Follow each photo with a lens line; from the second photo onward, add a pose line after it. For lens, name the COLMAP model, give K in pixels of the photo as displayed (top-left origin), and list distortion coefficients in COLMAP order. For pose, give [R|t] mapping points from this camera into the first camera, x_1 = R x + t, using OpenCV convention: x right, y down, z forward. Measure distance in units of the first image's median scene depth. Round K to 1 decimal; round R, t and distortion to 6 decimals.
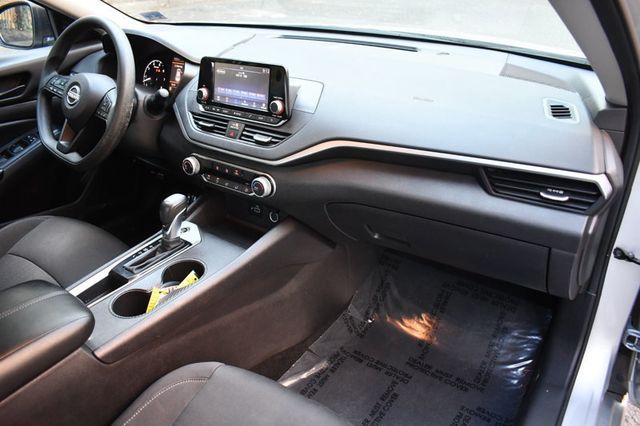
lens RADIAL K [[487.6, 0, 320.2], [0, 487.6, 227.6], [0, 0, 1]] dist [-0.065130, 0.000867]
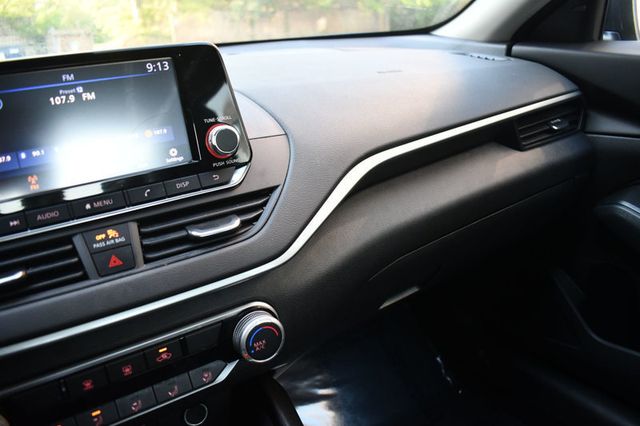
lens RADIAL K [[490.5, 0, 305.6], [0, 490.5, 213.3], [0, 0, 1]] dist [-0.084274, 0.006590]
pose [[0.377508, -0.328974, 0.865600, -0.415906], [0.496068, 0.861167, 0.110943, -0.194019], [-0.781923, 0.387515, 0.488291, 0.717380]]
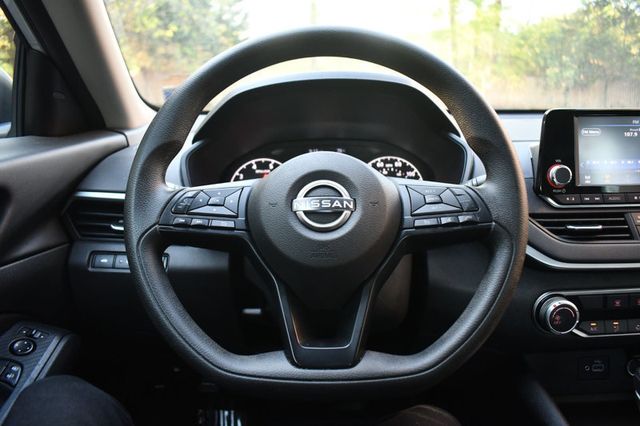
lens RADIAL K [[490.5, 0, 305.6], [0, 490.5, 213.3], [0, 0, 1]] dist [-0.084274, 0.006590]
pose [[0.819204, -0.127031, 0.559257, -0.811188], [0.291833, 0.931800, -0.215828, -0.213239], [-0.493699, 0.340017, 0.800406, 0.755695]]
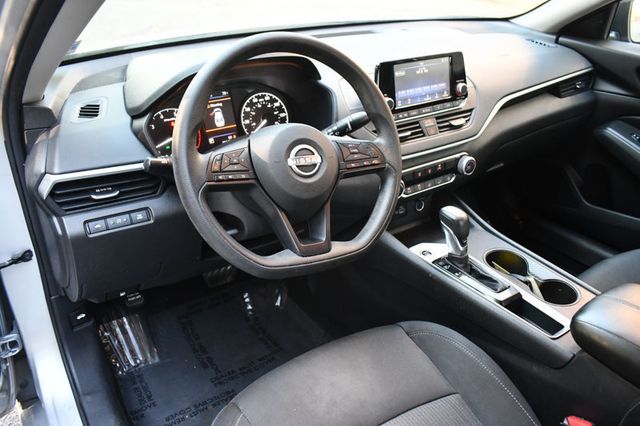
lens RADIAL K [[487.6, 0, 320.2], [0, 487.6, 227.6], [0, 0, 1]] dist [-0.065130, 0.000867]
pose [[0.359327, -0.453834, 0.815425, -1.146345], [0.456437, 0.847606, 0.270610, -0.395364], [-0.813971, 0.274953, 0.511715, 0.739763]]
